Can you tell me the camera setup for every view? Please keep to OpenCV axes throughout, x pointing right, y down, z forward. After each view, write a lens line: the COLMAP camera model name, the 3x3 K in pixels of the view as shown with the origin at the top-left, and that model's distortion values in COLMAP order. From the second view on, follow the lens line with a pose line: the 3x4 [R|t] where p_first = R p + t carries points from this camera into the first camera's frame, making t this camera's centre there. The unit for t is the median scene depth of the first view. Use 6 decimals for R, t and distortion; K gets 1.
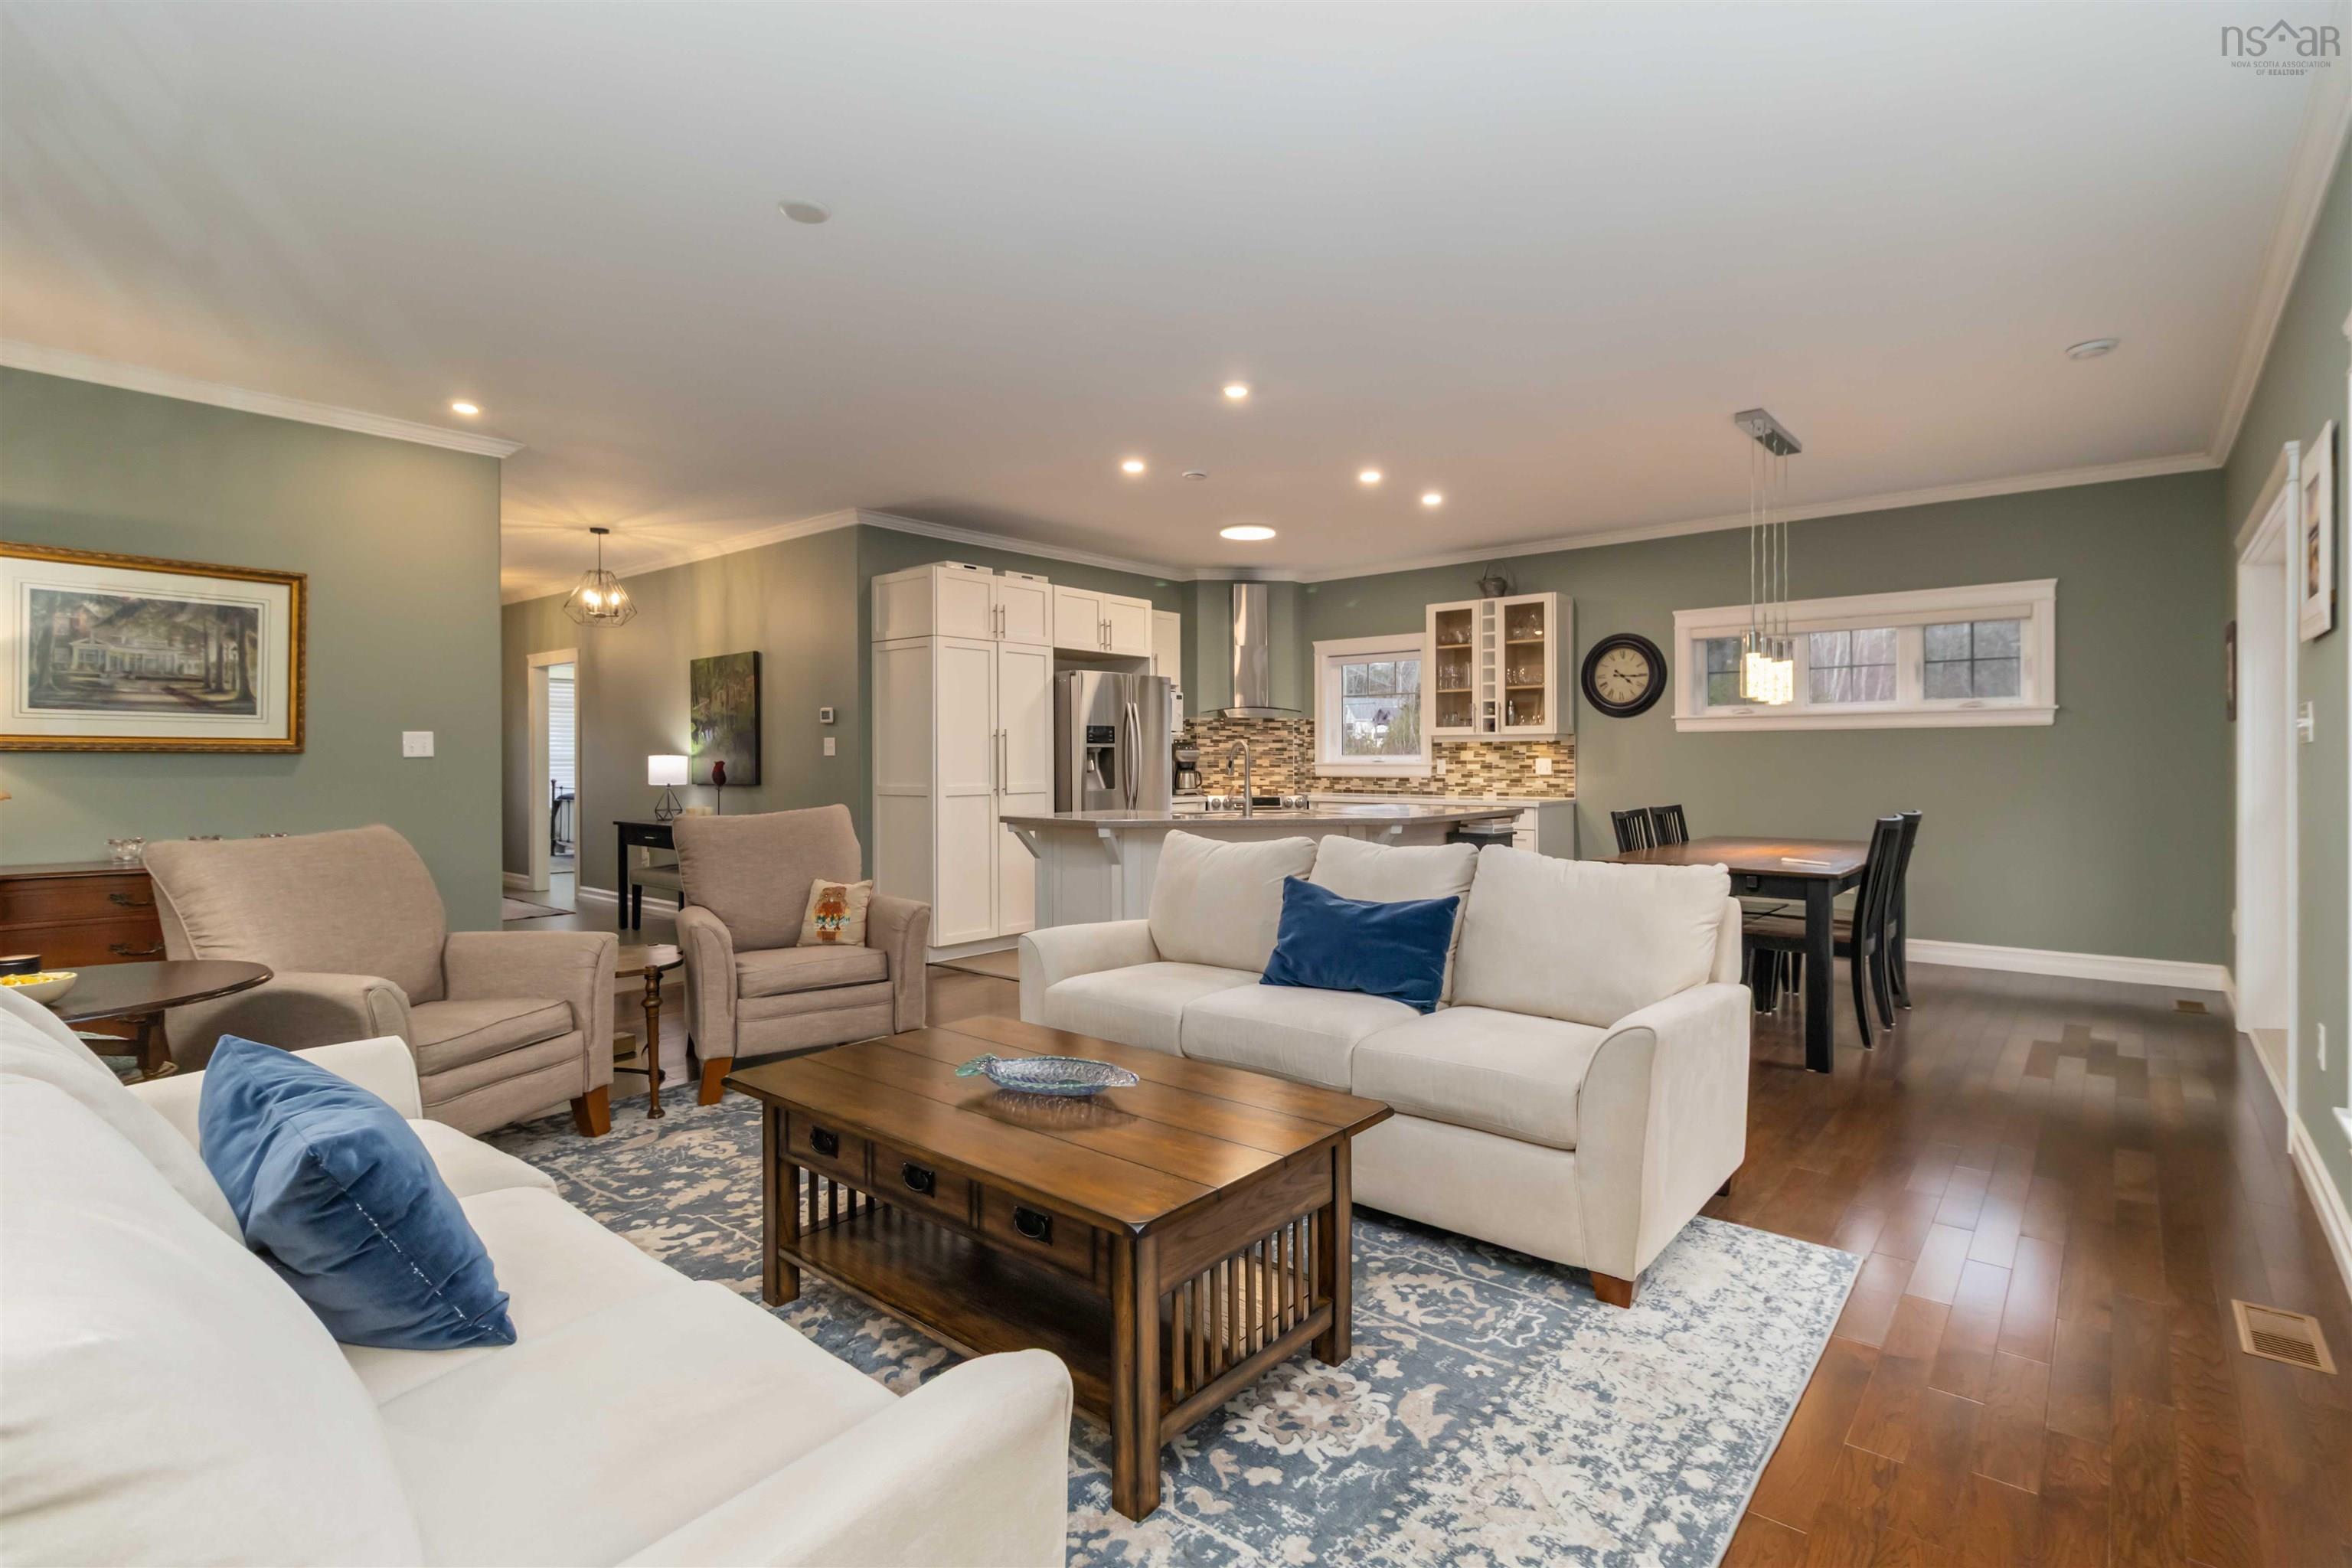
lens RADIAL K [[1123.0, 0, 1209.8], [0, 1123.0, 774.8], [0, 0, 1]] dist [0.006829, -0.000137]
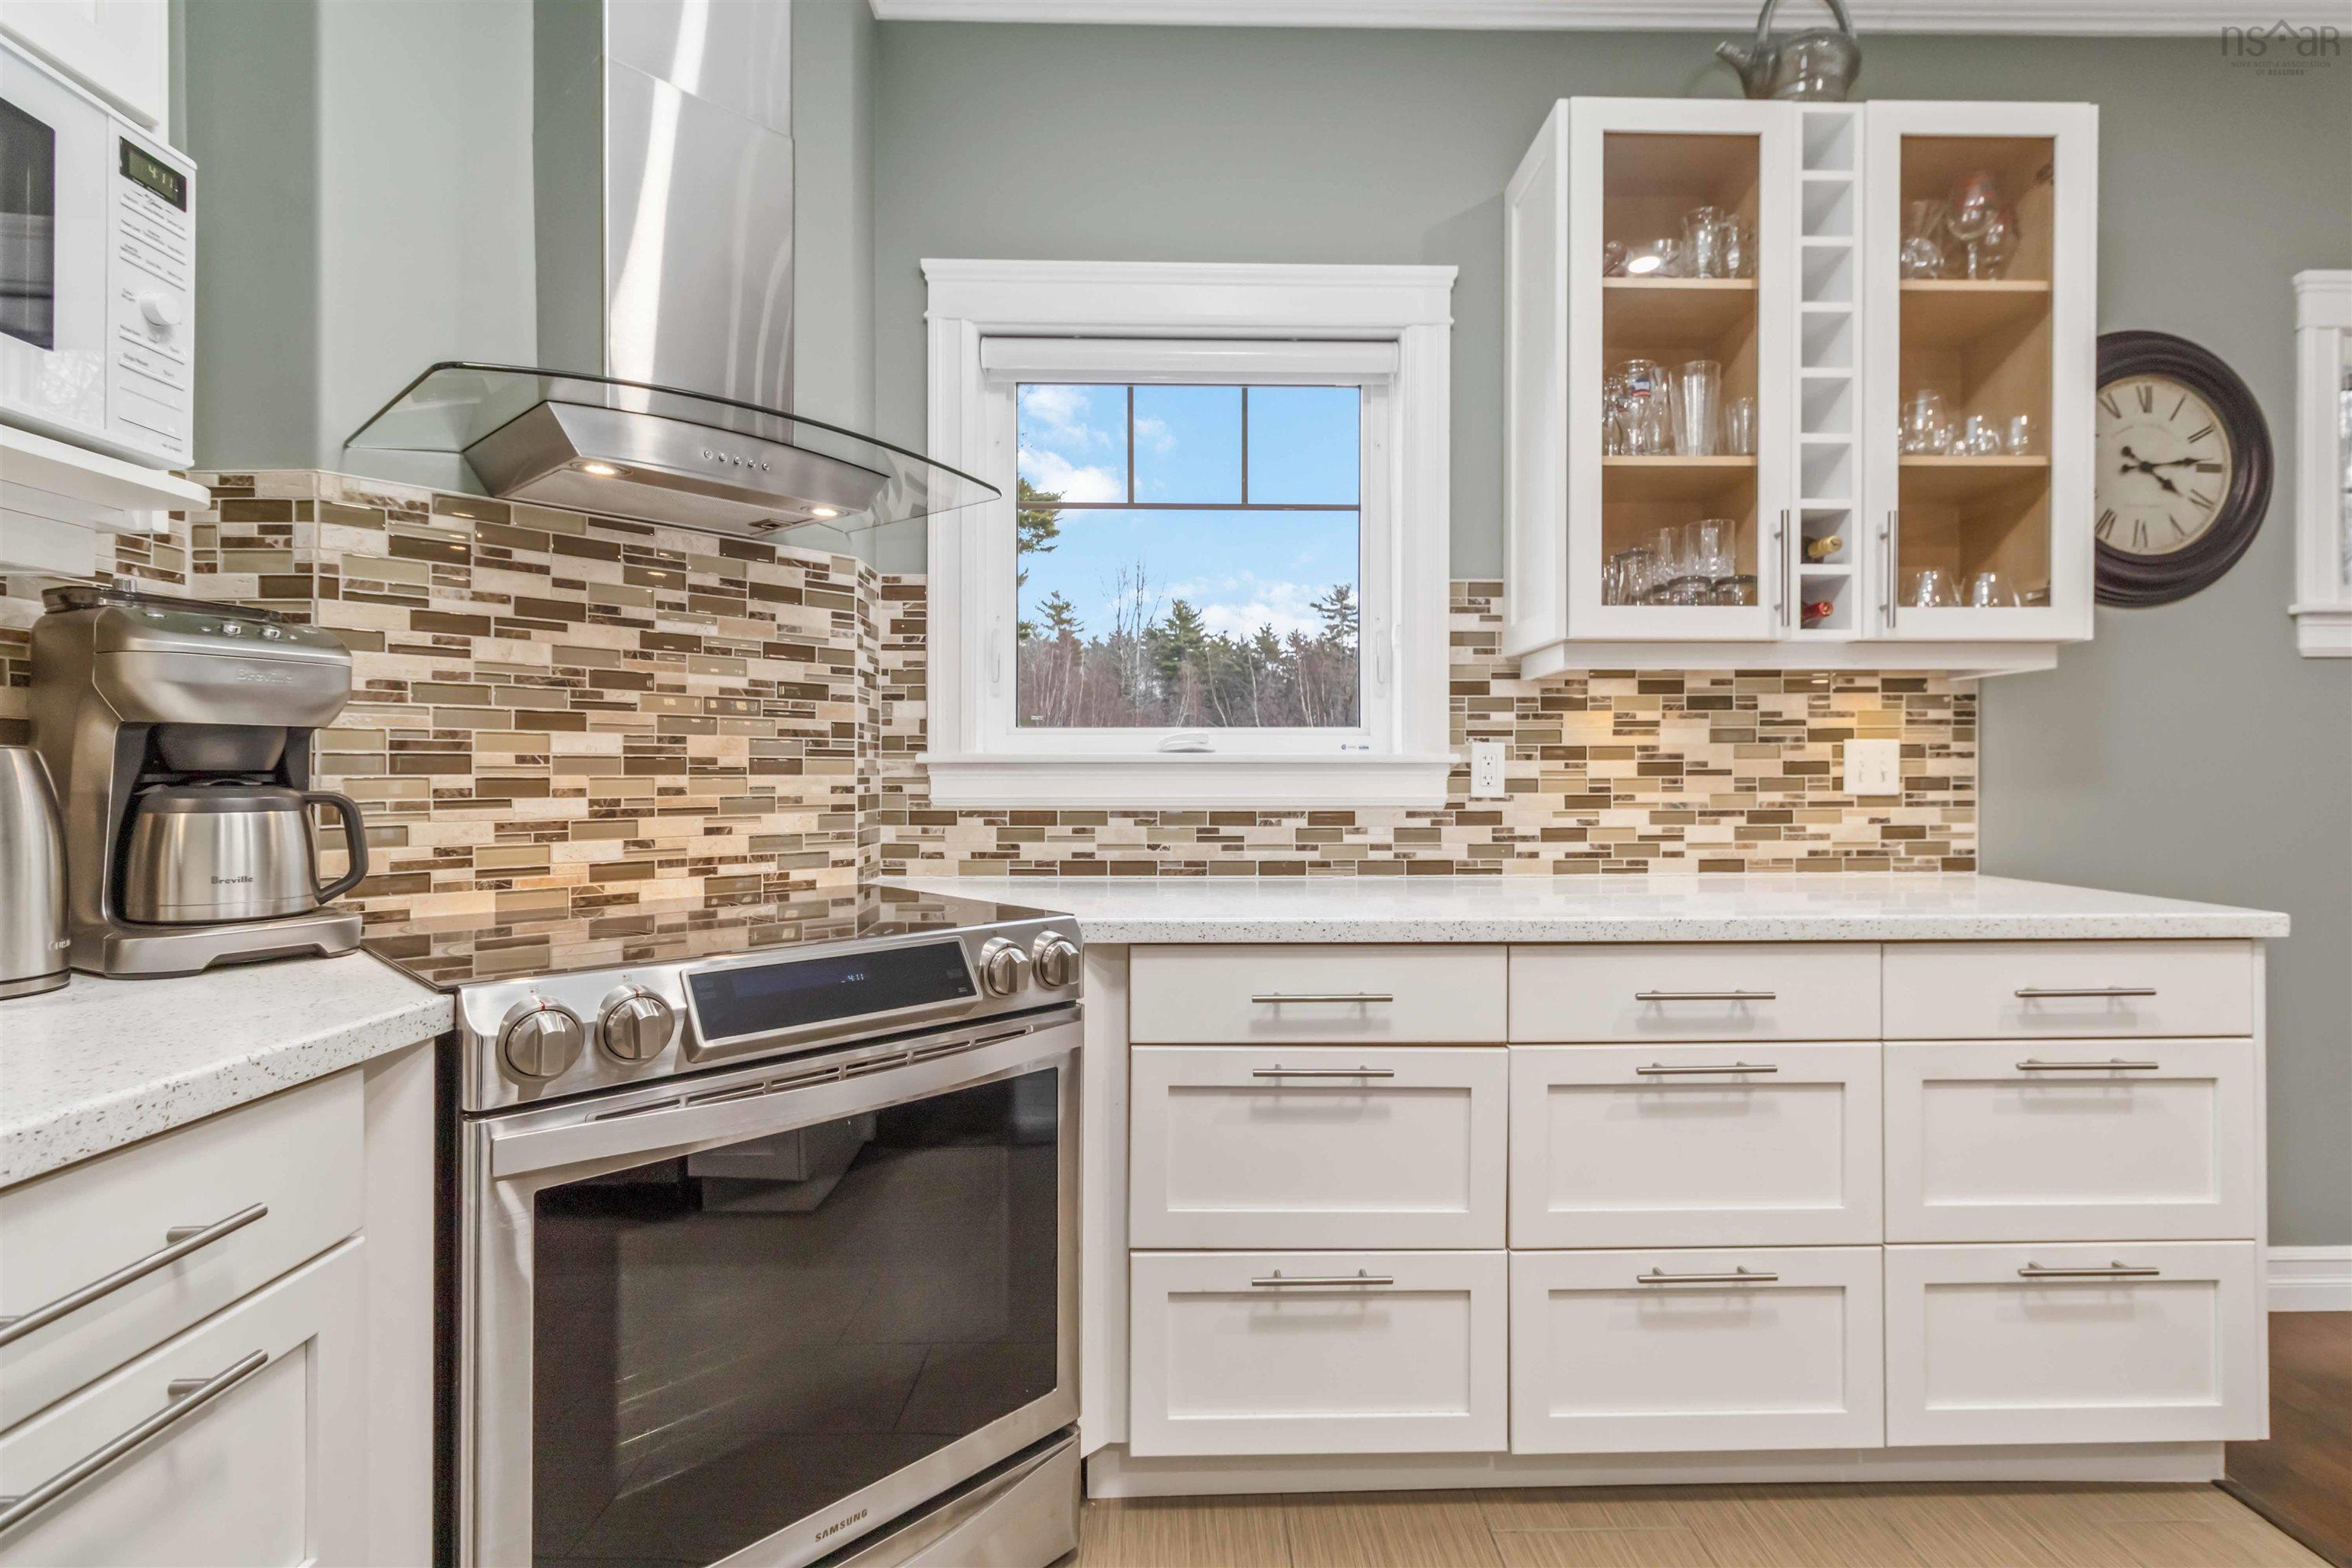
lens RADIAL K [[1123.0, 0, 1213.3], [0, 1123.0, 774.2], [0, 0, 1]] dist [0.006829, -0.000137]
pose [[0.760581, 0.002264, 0.649239, -0.022777], [0.008488, 0.999874, -0.013431, -0.003308], [-0.649187, 0.015726, 0.760466, 0.965433]]
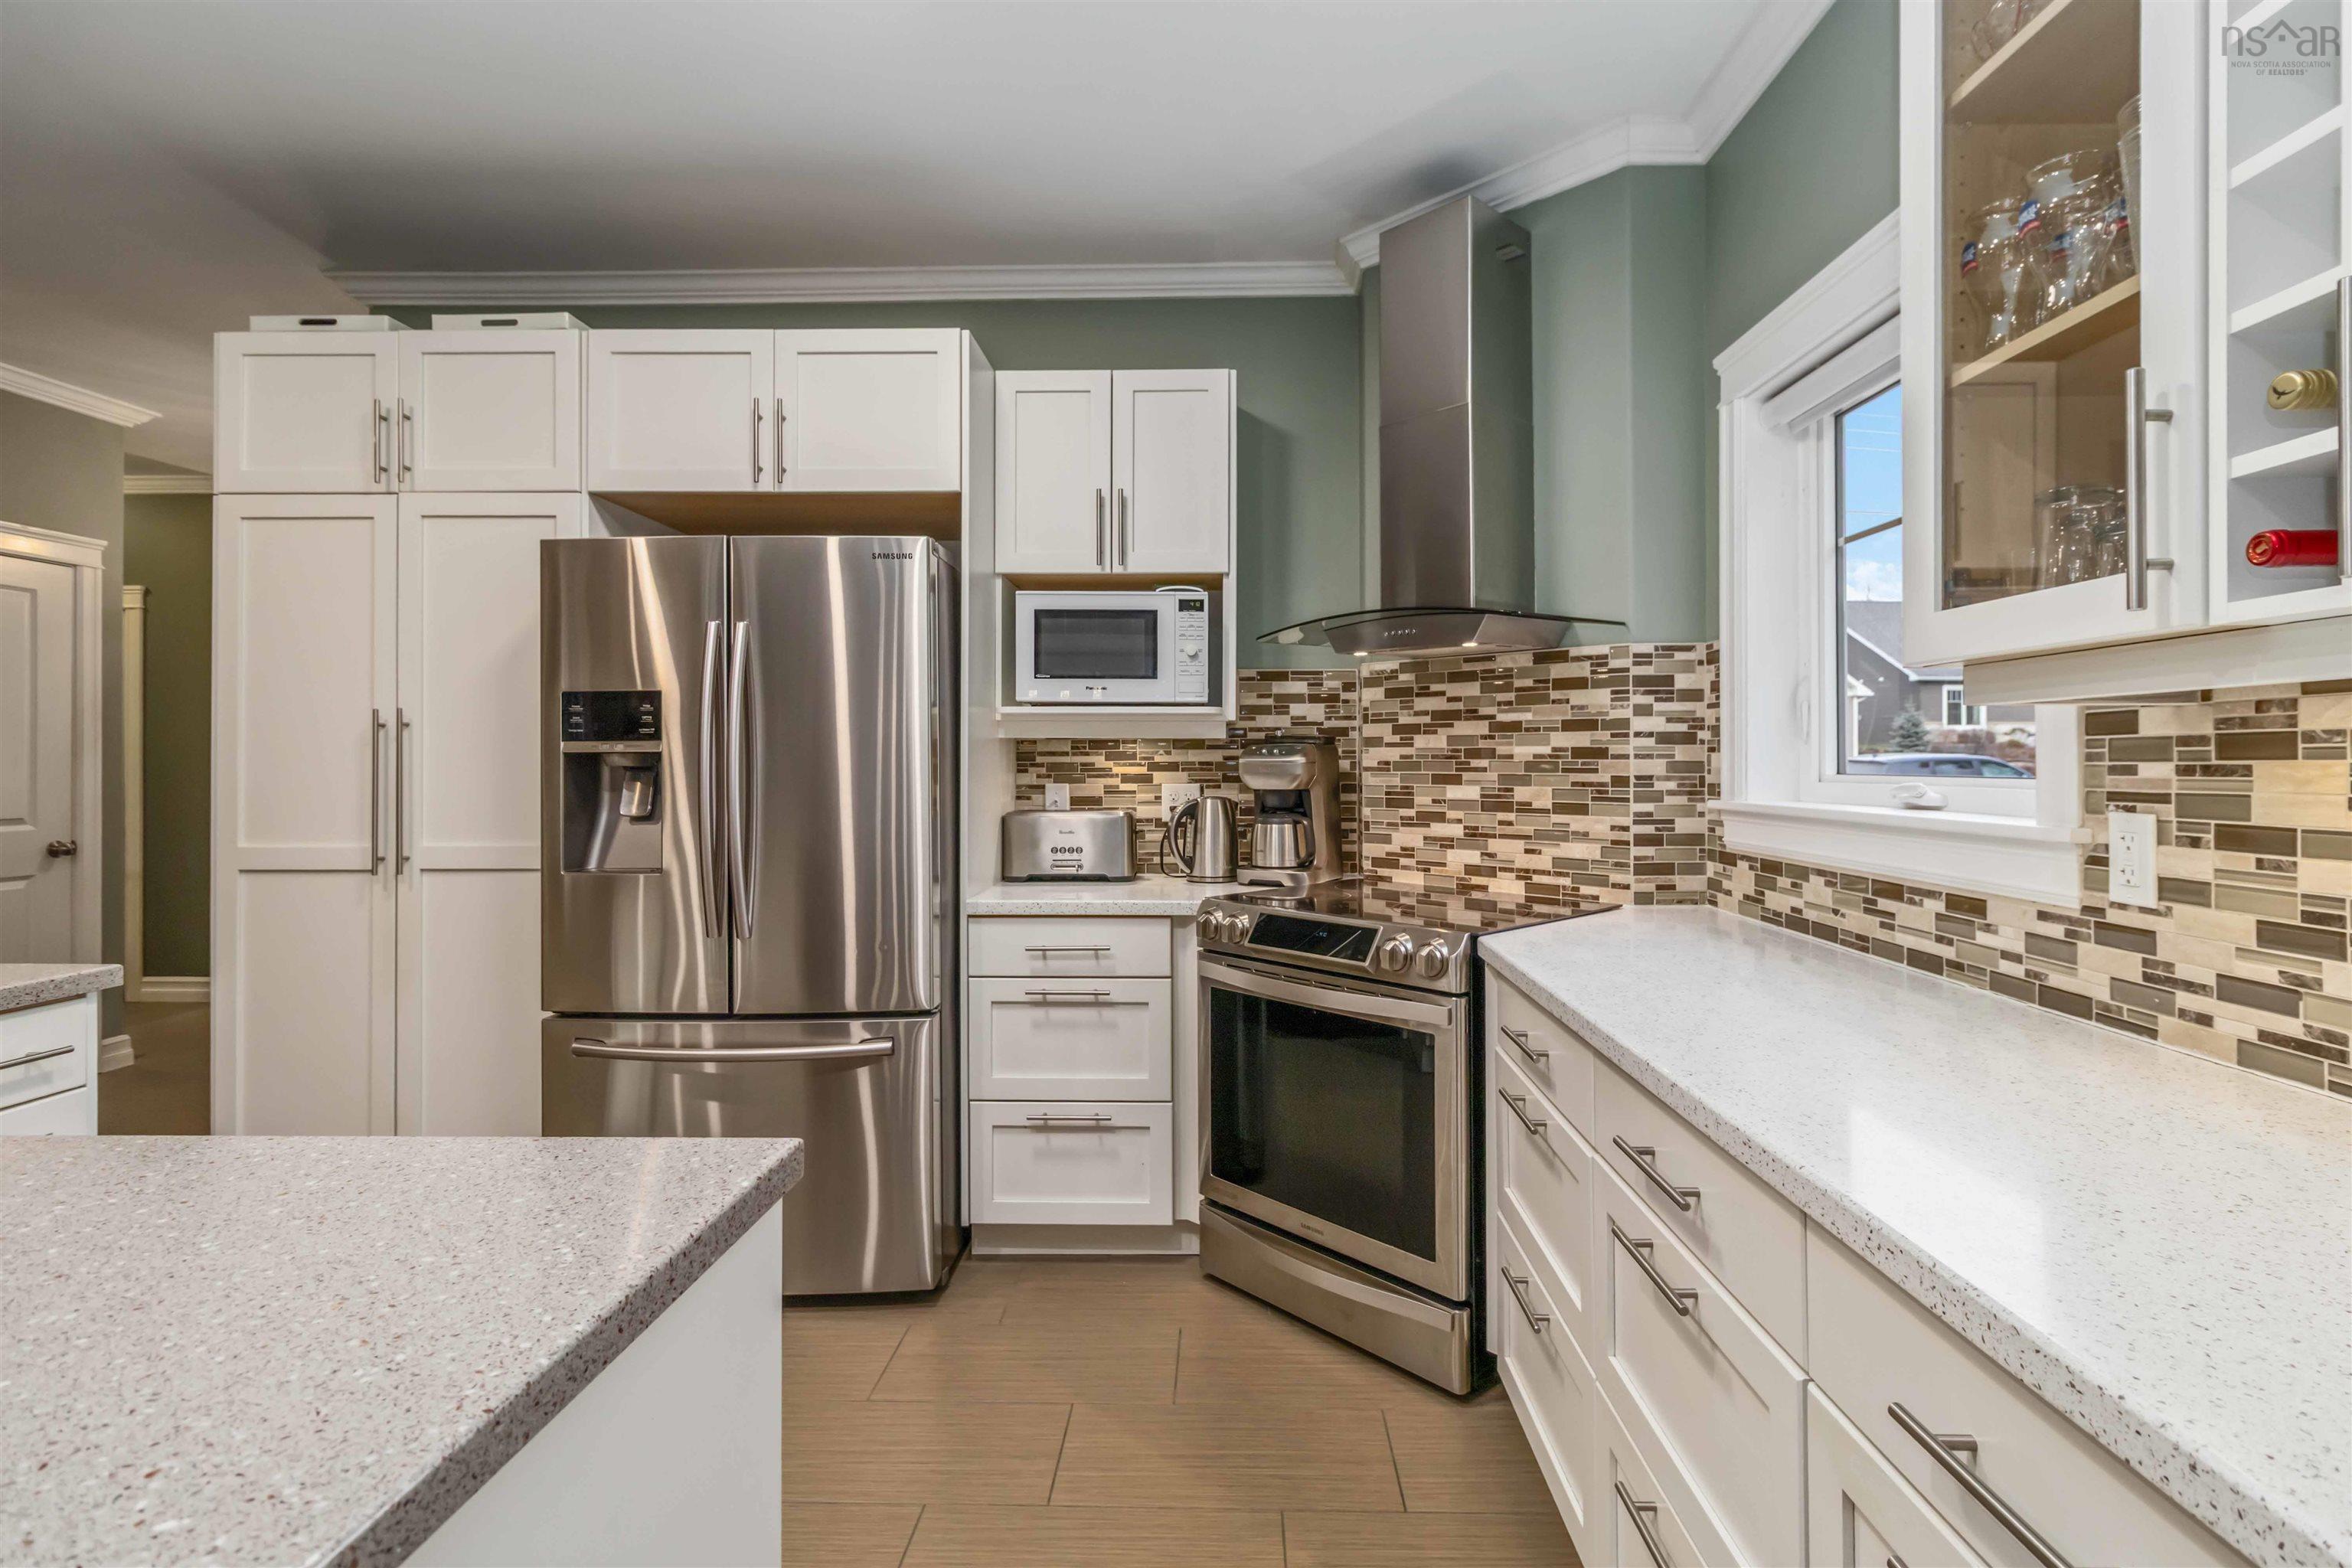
lens RADIAL K [[1123.0, 0, 1221.1], [0, 1123.0, 758.1], [0, 0, 1]] dist [0.006829, -0.000137]
pose [[0.614831, -0.000568, -0.788659, 0.292608], [-0.013080, 0.999855, -0.010917, -0.020800], [0.788550, 0.017028, 0.614734, 0.918063]]
